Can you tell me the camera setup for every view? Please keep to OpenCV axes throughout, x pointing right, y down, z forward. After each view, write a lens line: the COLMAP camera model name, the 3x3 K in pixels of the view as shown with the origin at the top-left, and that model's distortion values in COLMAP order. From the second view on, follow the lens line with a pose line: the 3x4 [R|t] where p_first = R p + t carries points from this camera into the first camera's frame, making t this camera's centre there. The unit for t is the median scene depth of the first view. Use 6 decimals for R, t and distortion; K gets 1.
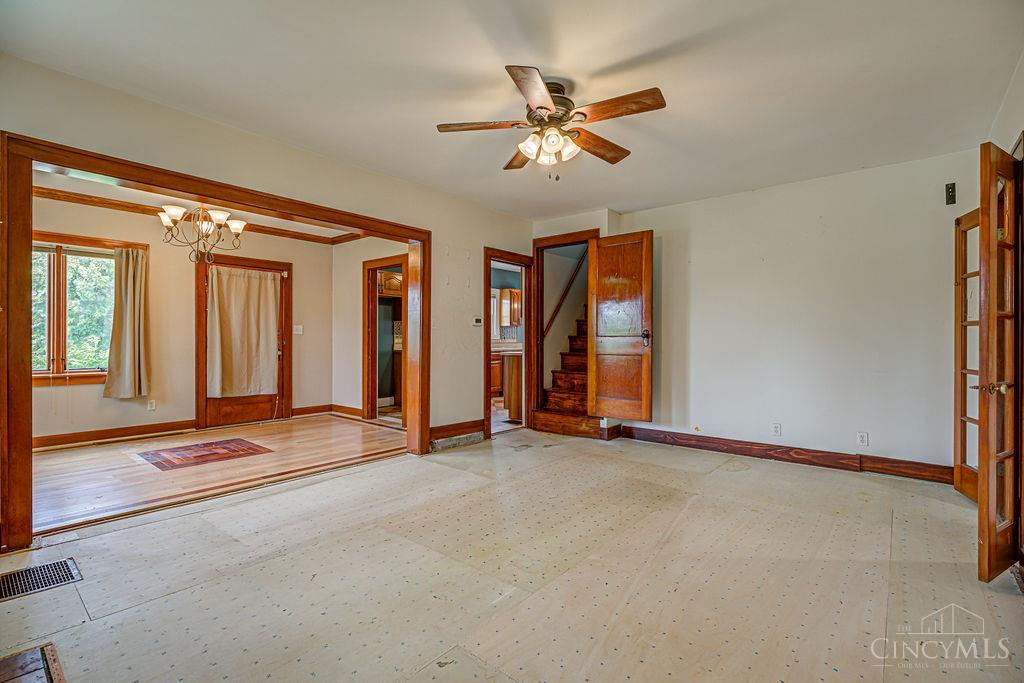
lens RADIAL K [[468.4, 0, 515.5], [0, 468.4, 339.1], [0, 0, 1]] dist [-0.006443, -0.000523]
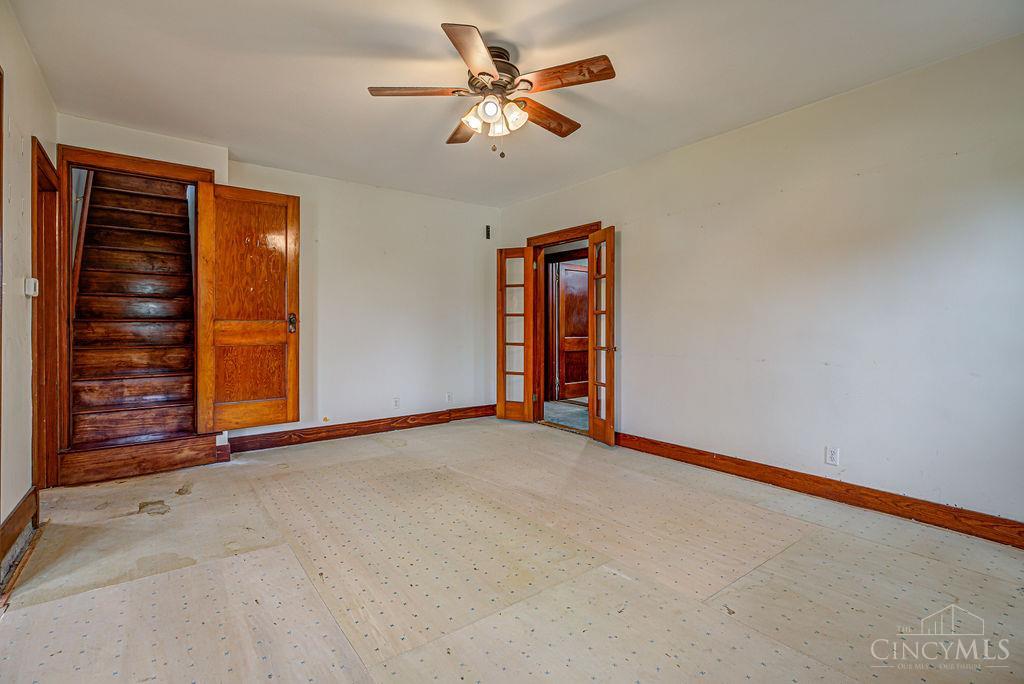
lens RADIAL K [[476.7, 0, 509.9], [0, 476.7, 326.2], [0, 0, 1]] dist [-0.002095, -0.000338]
pose [[0.224877, -0.003761, 0.974380, -0.529905], [-0.000657, 0.999992, 0.004011, -0.000468], [-0.974387, -0.001542, 0.224873, 0.478808]]
